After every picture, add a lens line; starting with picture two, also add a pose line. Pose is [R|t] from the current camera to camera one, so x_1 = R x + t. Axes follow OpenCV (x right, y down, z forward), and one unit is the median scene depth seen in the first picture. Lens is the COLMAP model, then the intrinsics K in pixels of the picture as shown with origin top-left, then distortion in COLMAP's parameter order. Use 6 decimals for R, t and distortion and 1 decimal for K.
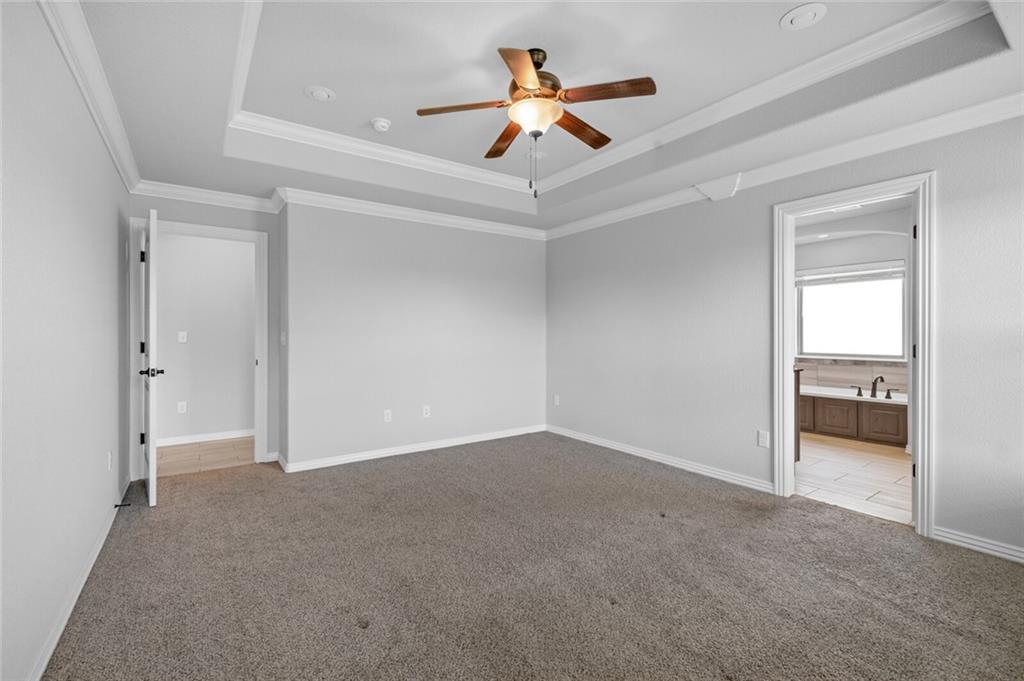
lens RADIAL K [[453.0, 0, 516.0], [0, 453.0, 336.1], [0, 0, 1]] dist [0.000614, -0.000081]
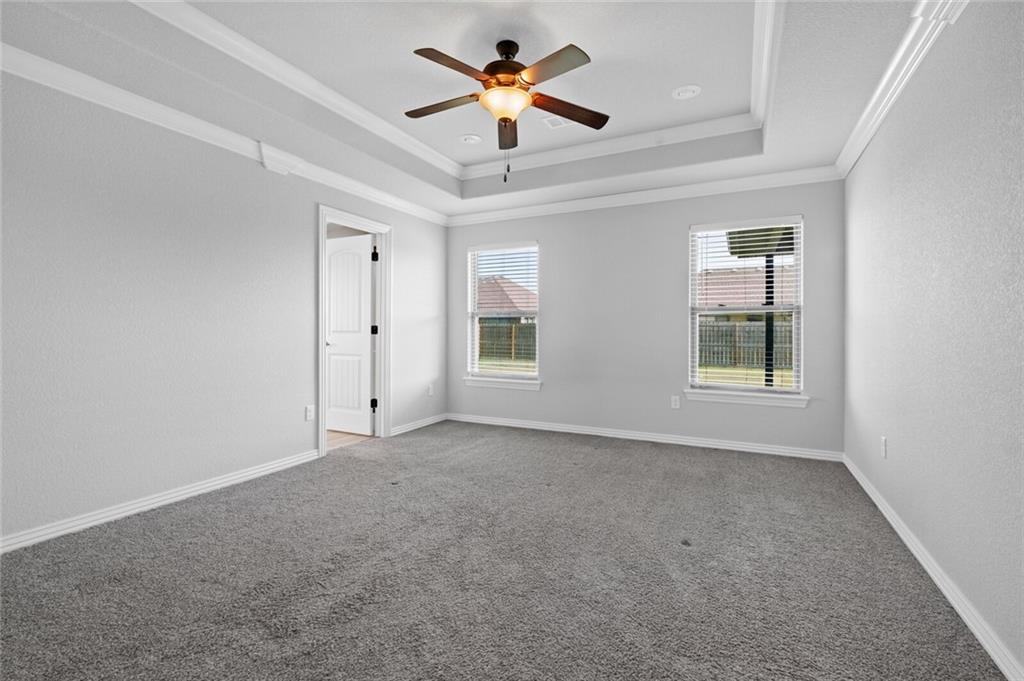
lens RADIAL K [[453.0, 0, 516.0], [0, 453.0, 336.1], [0, 0, 1]] dist [0.000614, -0.000081]
pose [[-0.487739, -0.006095, 0.872968, -0.658982], [0.005716, 0.999932, 0.010176, 0.032345], [-0.872971, 0.009953, -0.487671, 1.106170]]
